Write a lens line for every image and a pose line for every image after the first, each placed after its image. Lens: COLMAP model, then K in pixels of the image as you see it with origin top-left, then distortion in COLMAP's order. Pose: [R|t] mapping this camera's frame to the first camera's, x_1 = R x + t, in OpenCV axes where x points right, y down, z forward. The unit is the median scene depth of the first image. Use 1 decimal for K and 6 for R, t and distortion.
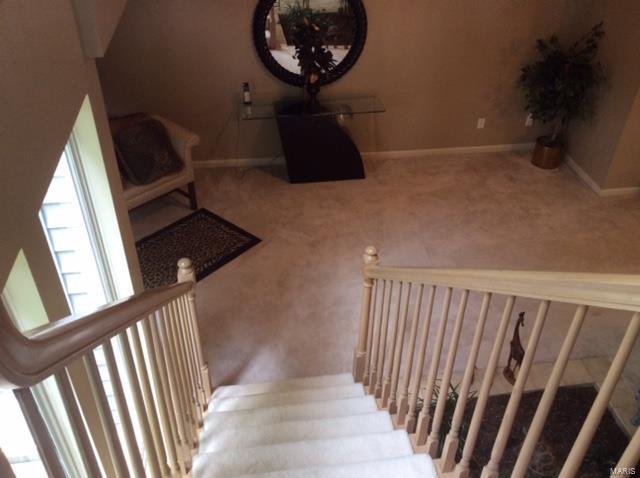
lens RADIAL K [[577.0, 0, 324.0], [0, 577.0, 240.8], [0, 0, 1]] dist [0.125922, -0.233716]
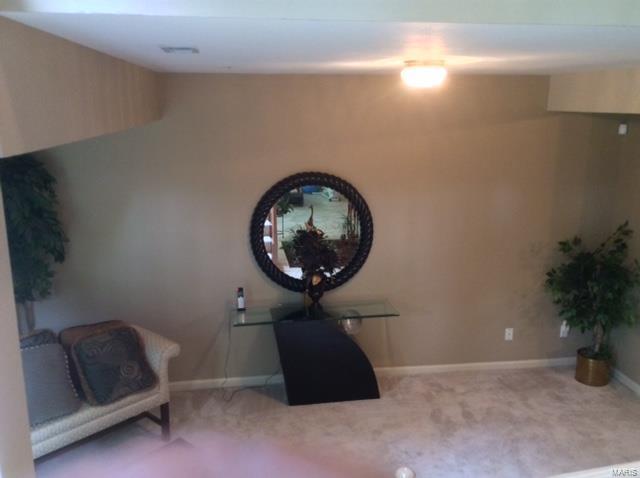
lens RADIAL K [[577.0, 0, 324.0], [0, 577.0, 240.8], [0, 0, 1]] dist [0.125922, -0.233716]
pose [[0.999808, -0.019026, -0.004675, -0.000465], [0.015511, 0.914472, -0.404352, 0.021978], [0.011969, 0.404202, 0.914591, 0.157902]]
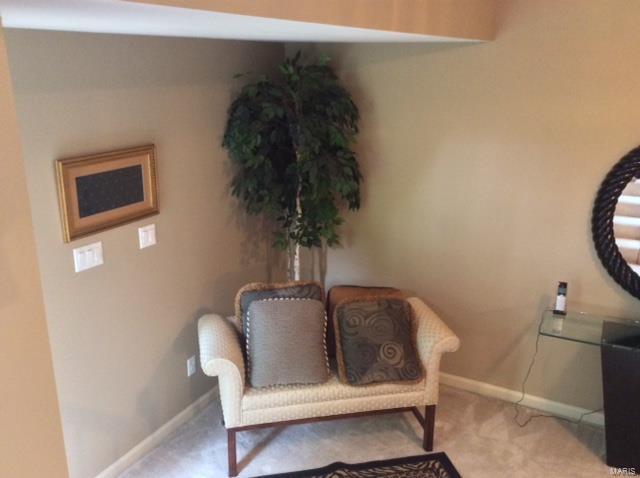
lens RADIAL K [[577.0, 0, 324.0], [0, 577.0, 240.8], [0, 0, 1]] dist [0.125922, -0.233716]
pose [[0.803765, 0.159405, -0.573194, 0.014354], [-0.351237, 0.904762, -0.240910, -0.063885], [0.480202, 0.394962, 0.783206, 0.342972]]
